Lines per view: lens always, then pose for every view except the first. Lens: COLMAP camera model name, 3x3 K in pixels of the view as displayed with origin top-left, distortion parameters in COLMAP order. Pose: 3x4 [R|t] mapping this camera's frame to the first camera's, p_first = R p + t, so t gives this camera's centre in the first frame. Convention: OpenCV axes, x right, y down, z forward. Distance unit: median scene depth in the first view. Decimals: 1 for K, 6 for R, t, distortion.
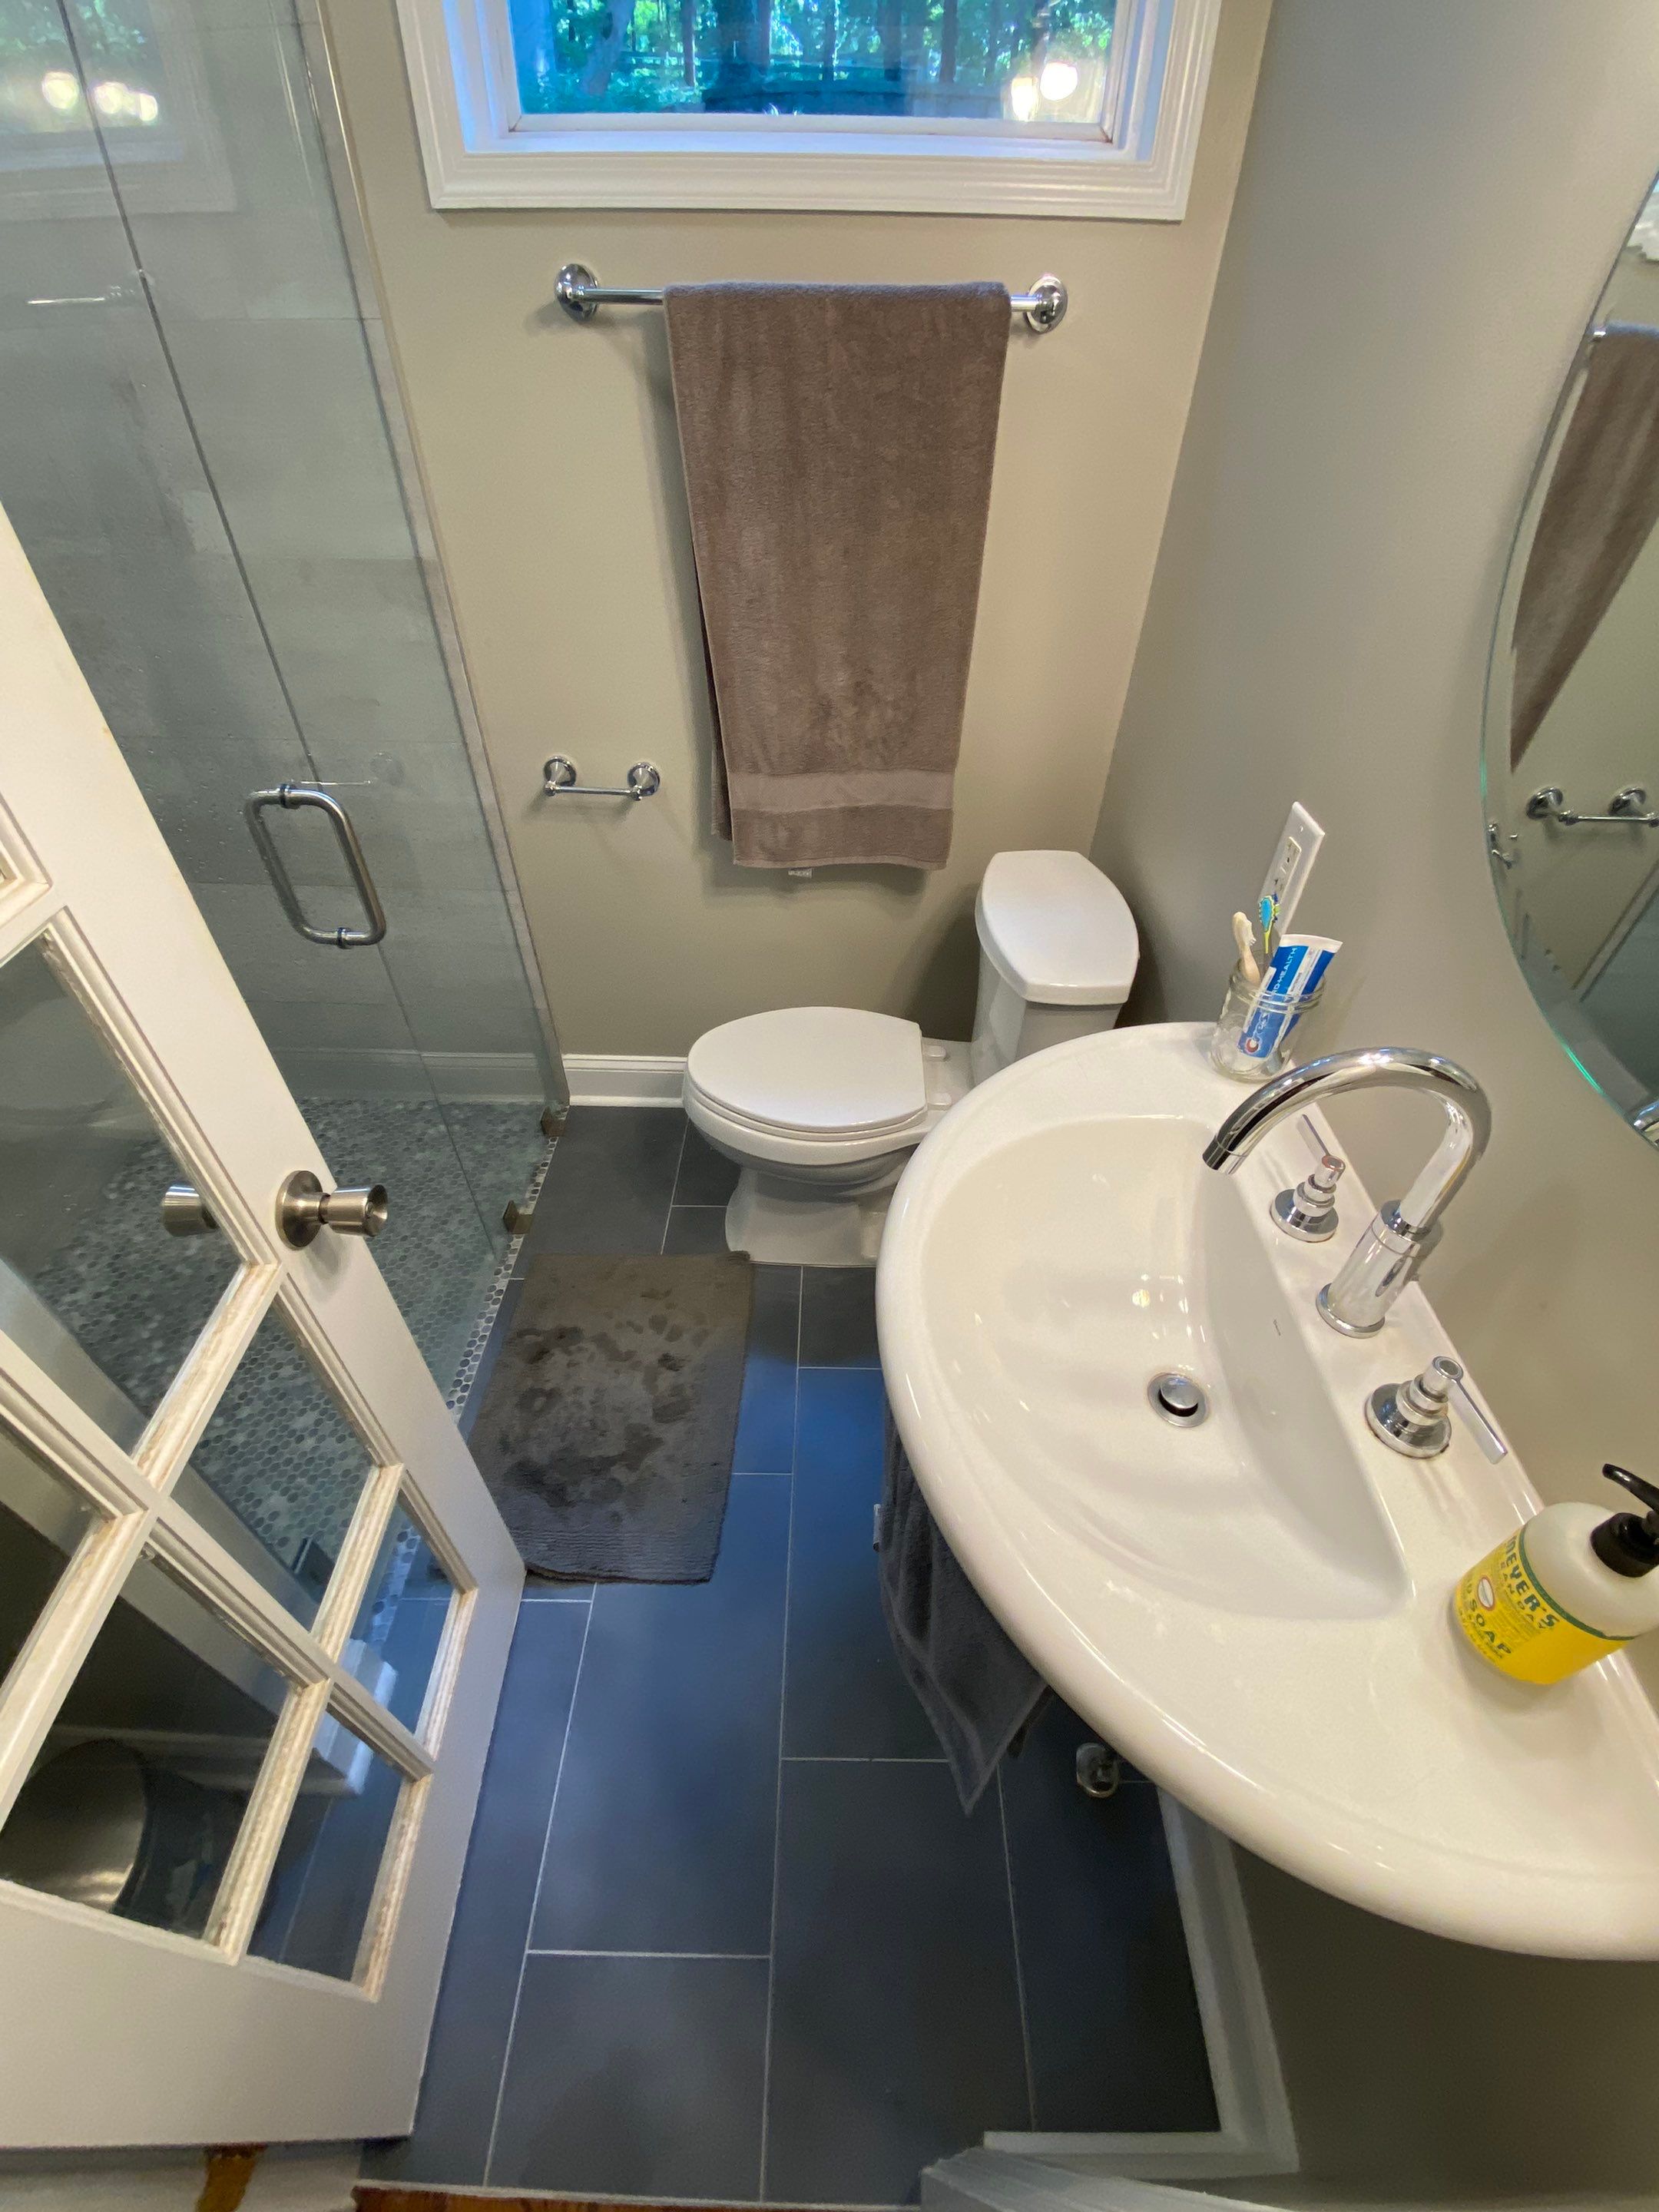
lens RADIAL K [[908.0, 0, 830.0], [0, 908.0, 1119.4], [0, 0, 1]] dist [-0.000588, -0.017070]
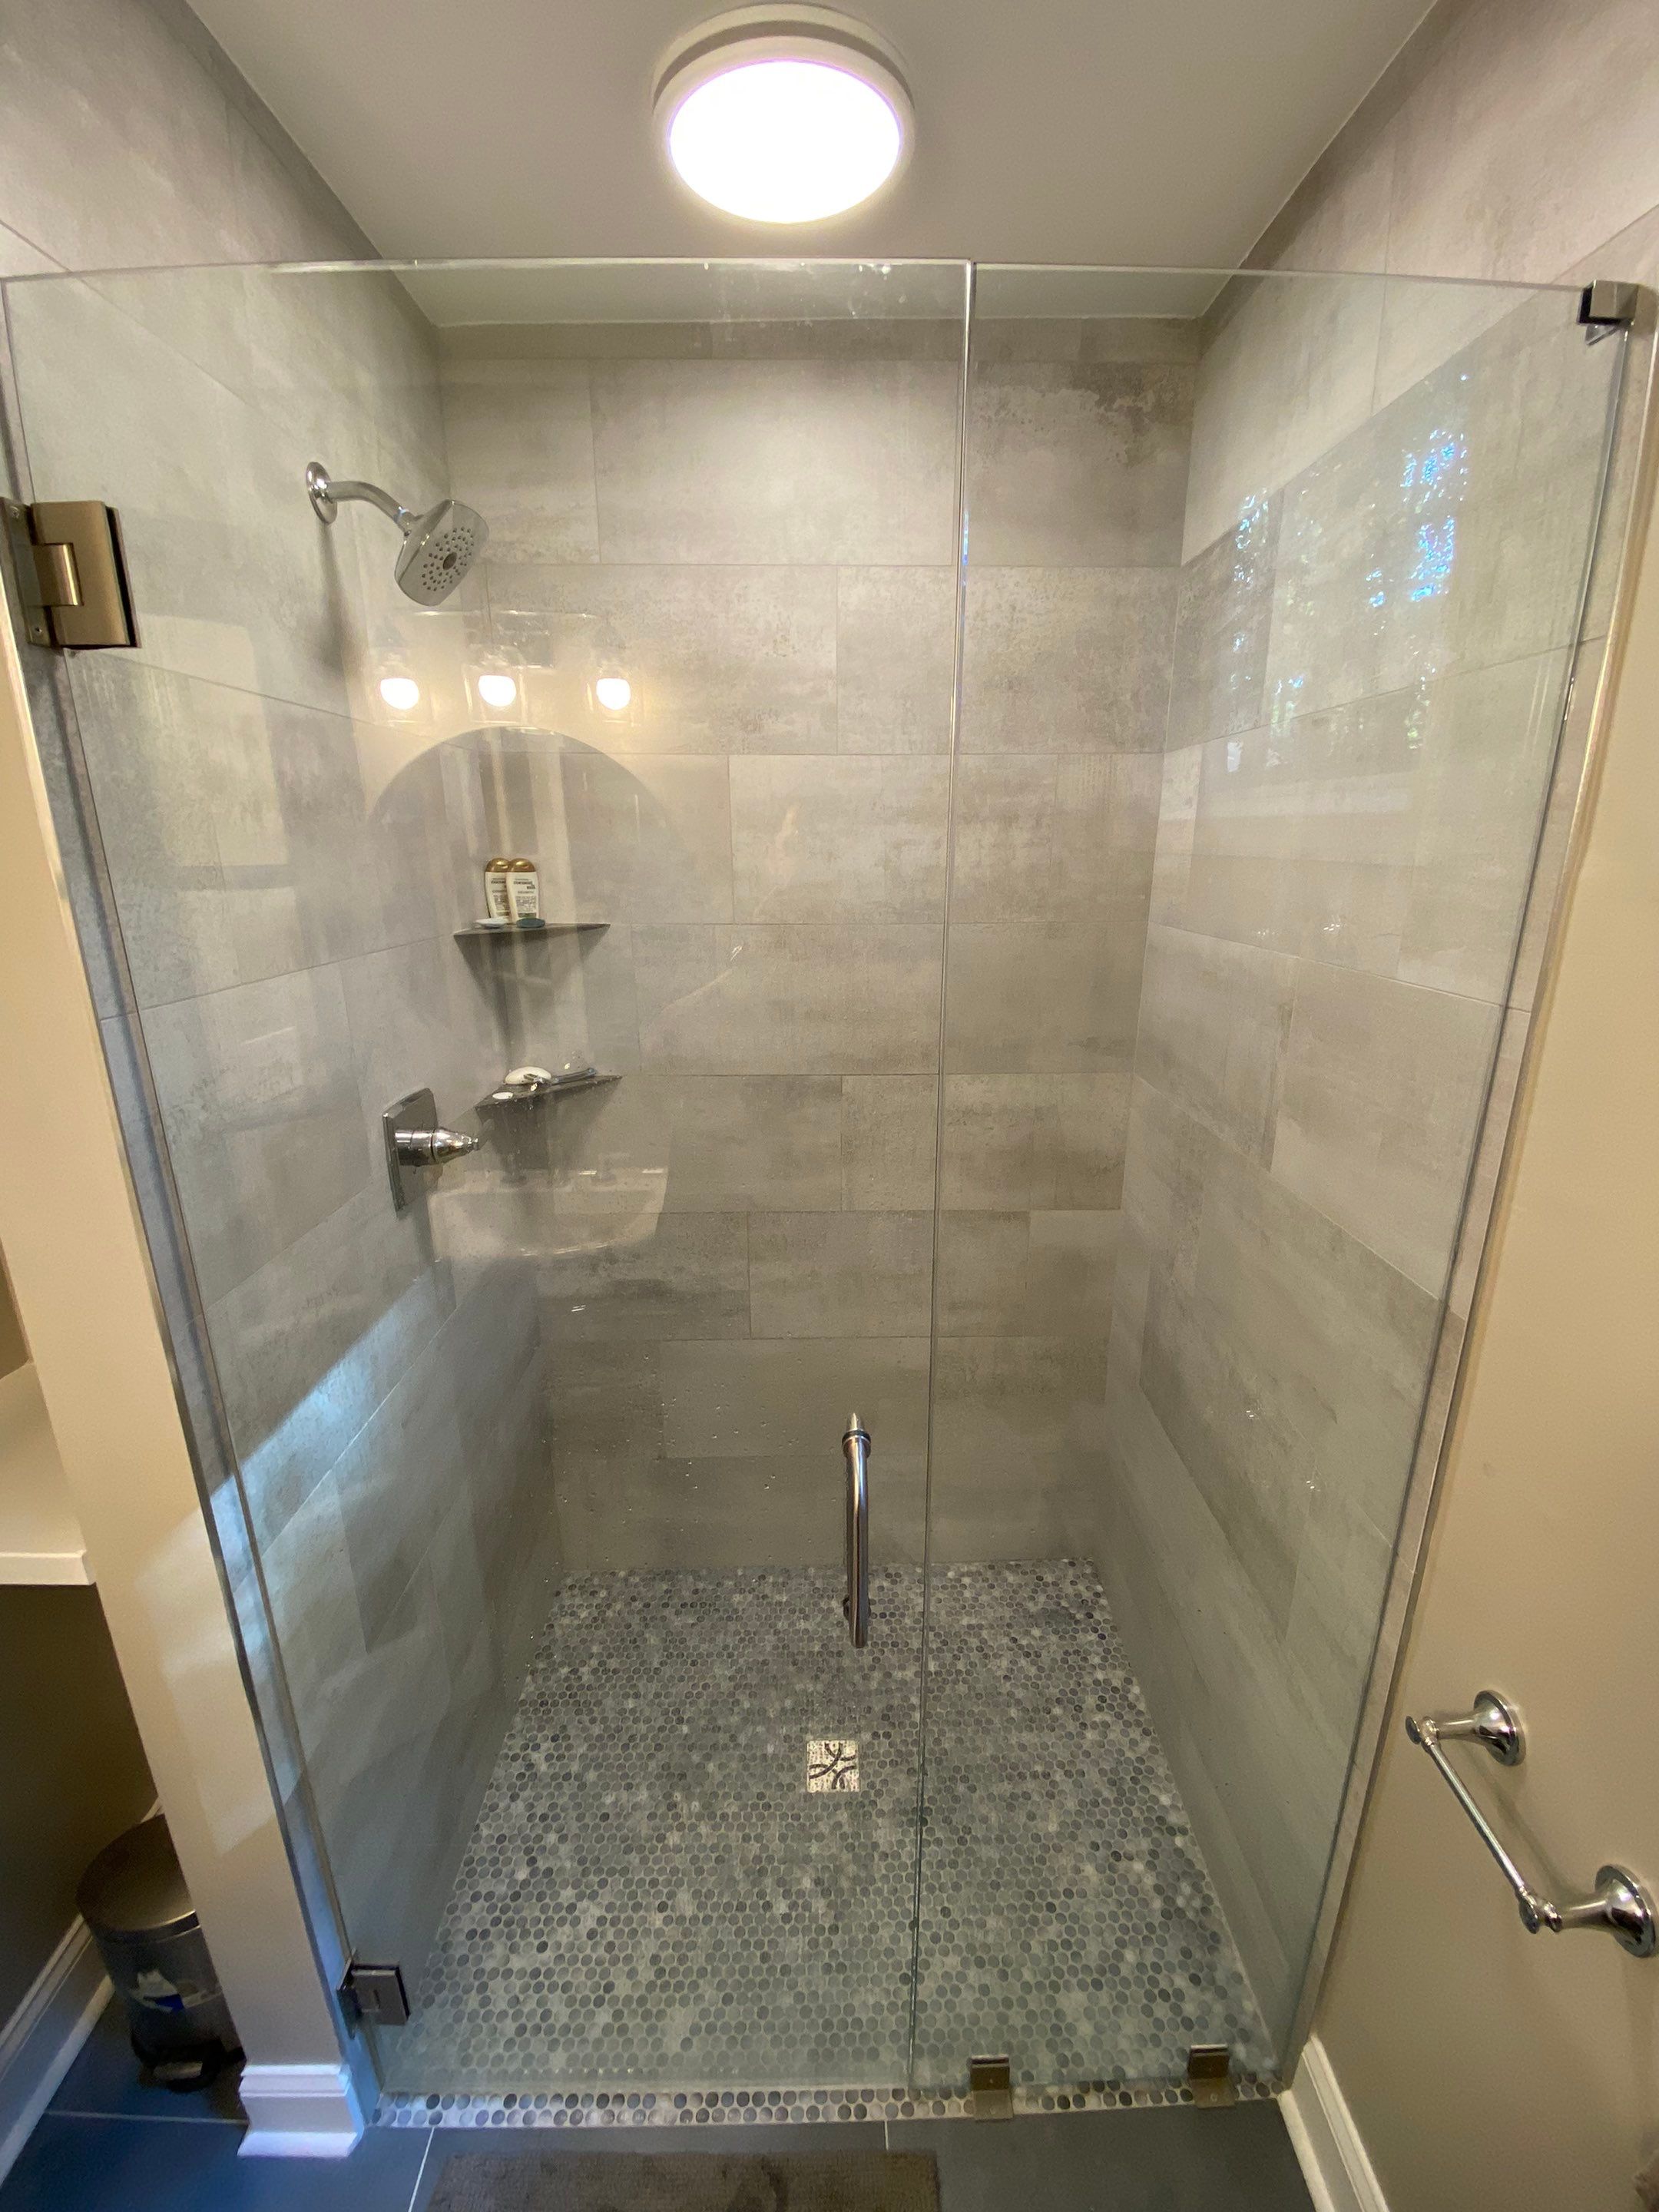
lens RADIAL K [[908.7, 0, 843.9], [0, 908.7, 1099.2], [0, 0, 1]] dist [0.000649, -0.012395]
pose [[0.034521, 0.260530, -0.964849, 0.086396], [-0.661560, 0.729585, 0.173334, -0.533401], [0.749097, 0.632322, 0.197542, 0.455537]]
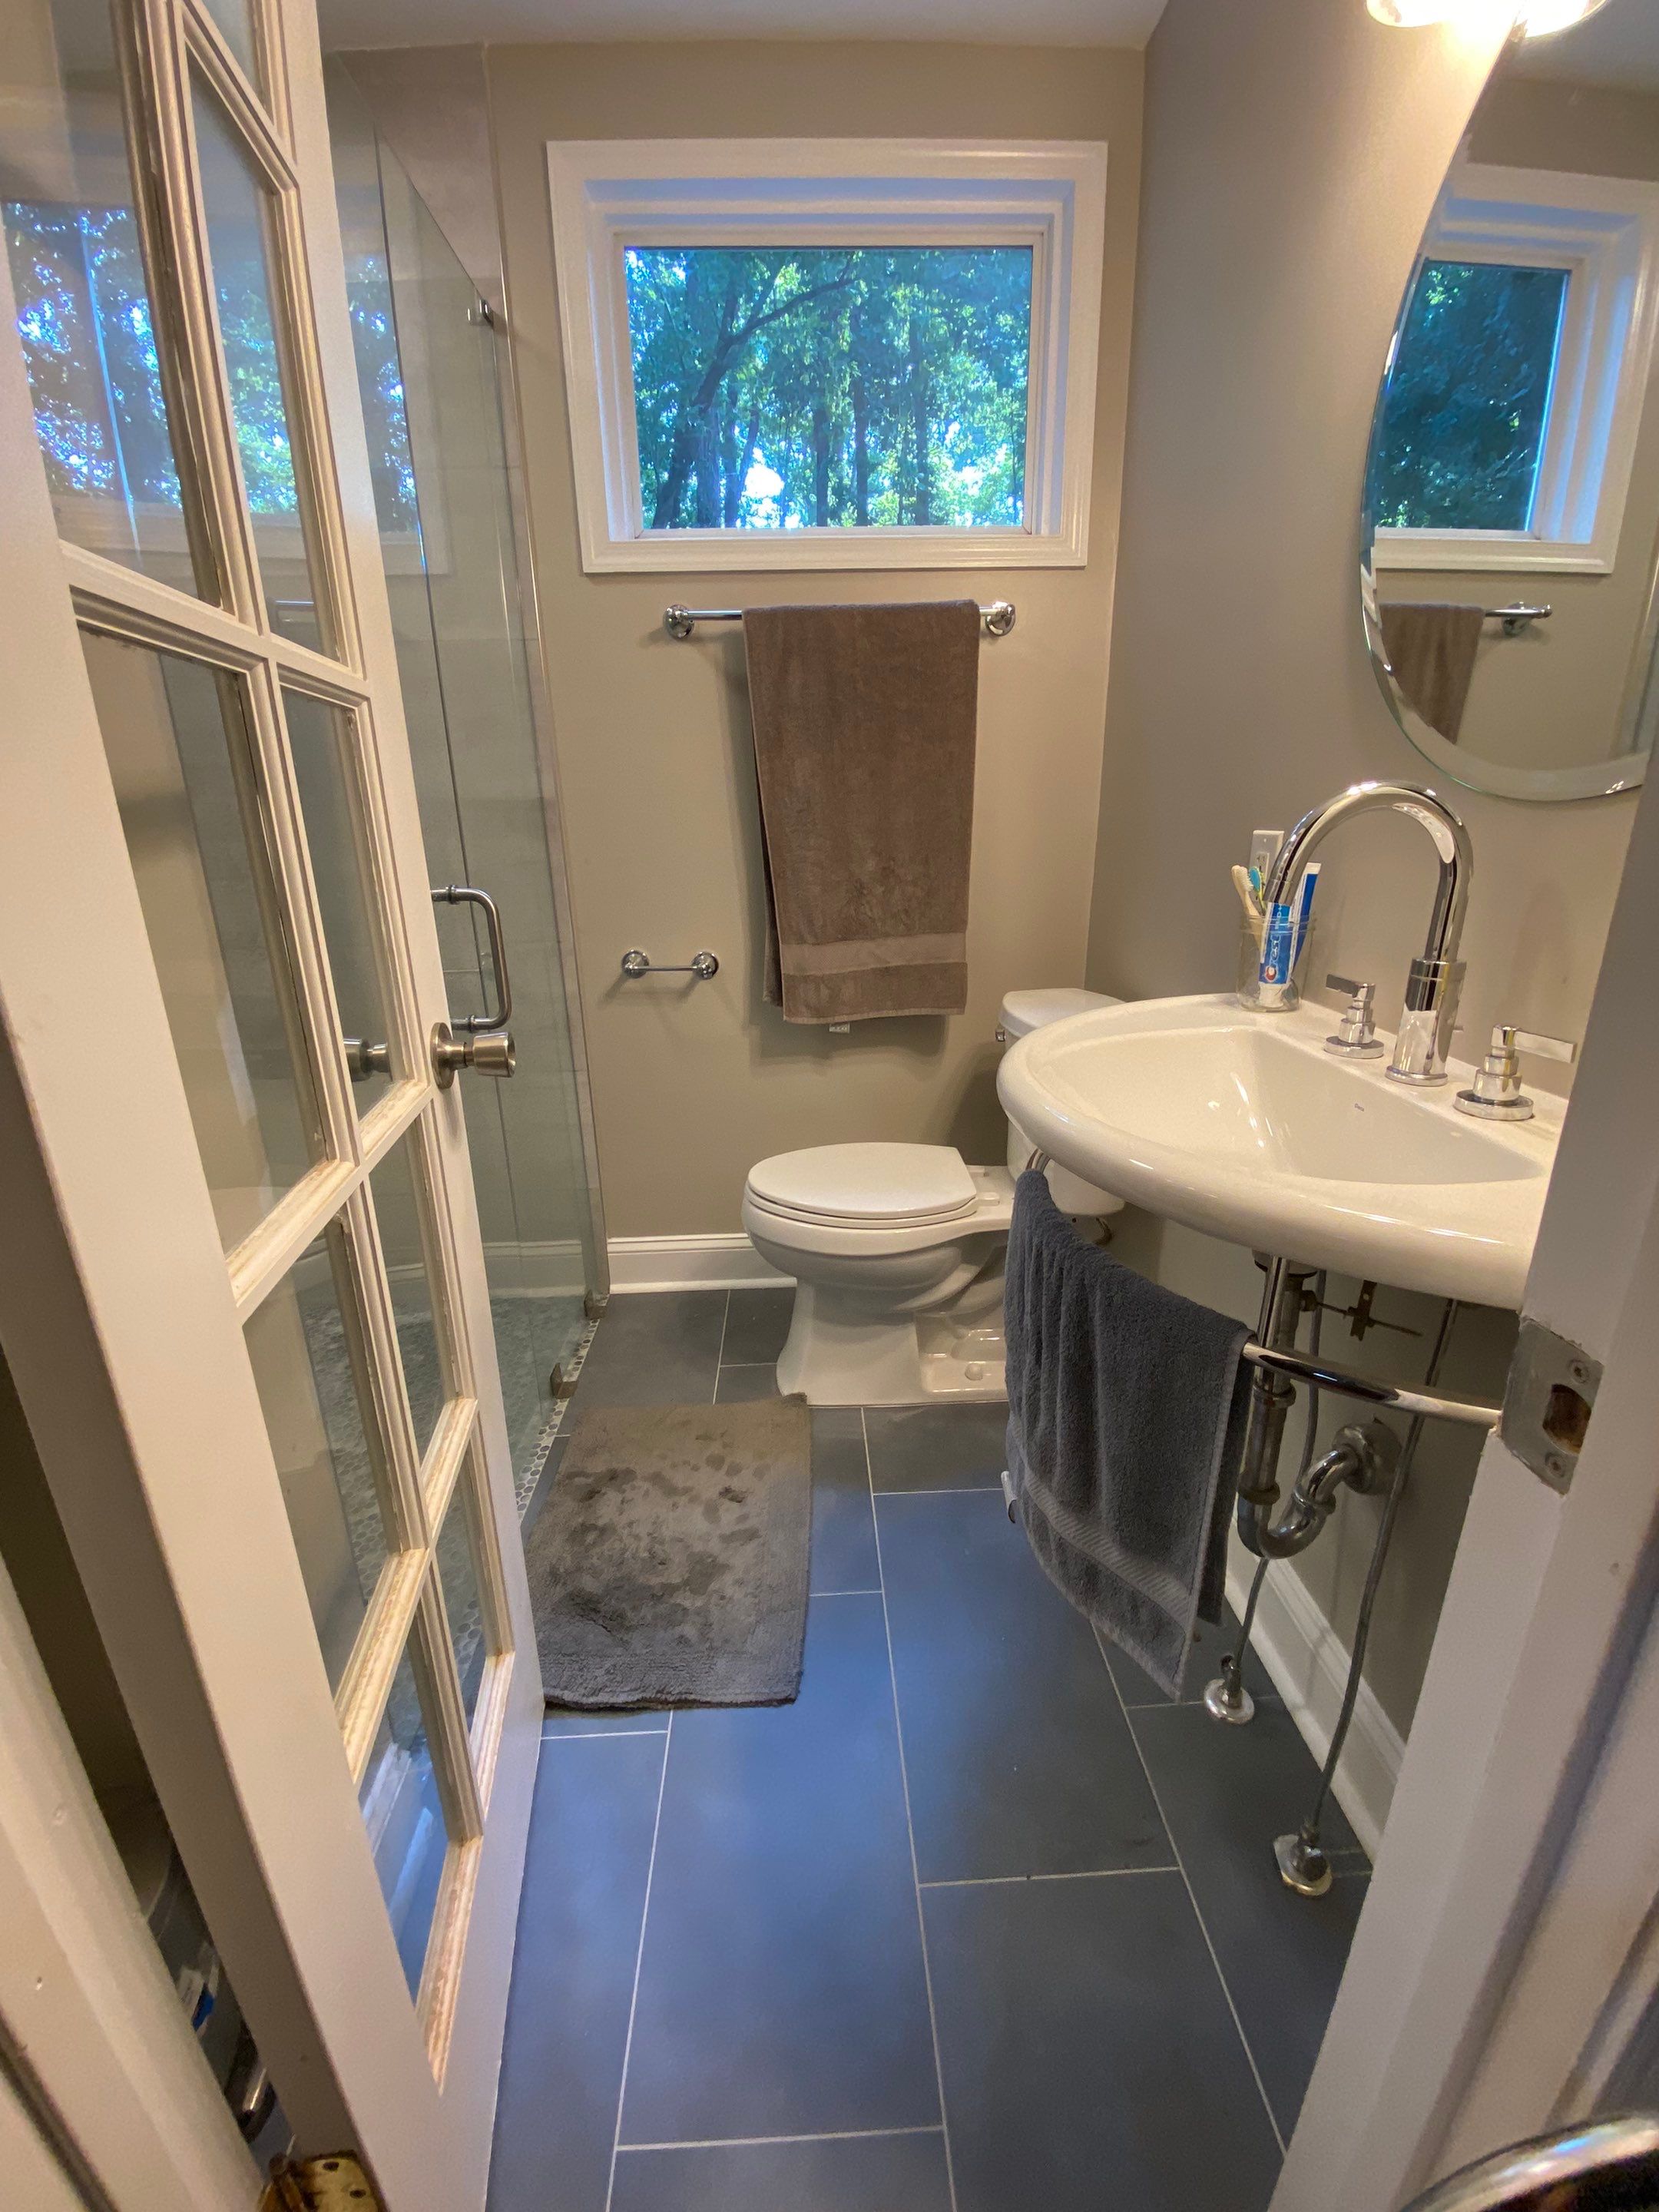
lens RADIAL K [[885.1, 0, 832.5], [0, 885.1, 1114.8], [0, 0, 1]] dist [-0.011276, -0.000172]
pose [[0.998201, -0.044602, 0.040061, -0.098691], [0.057077, 0.911461, -0.407408, 0.311460], [-0.018343, 0.408961, 0.912367, 0.012680]]
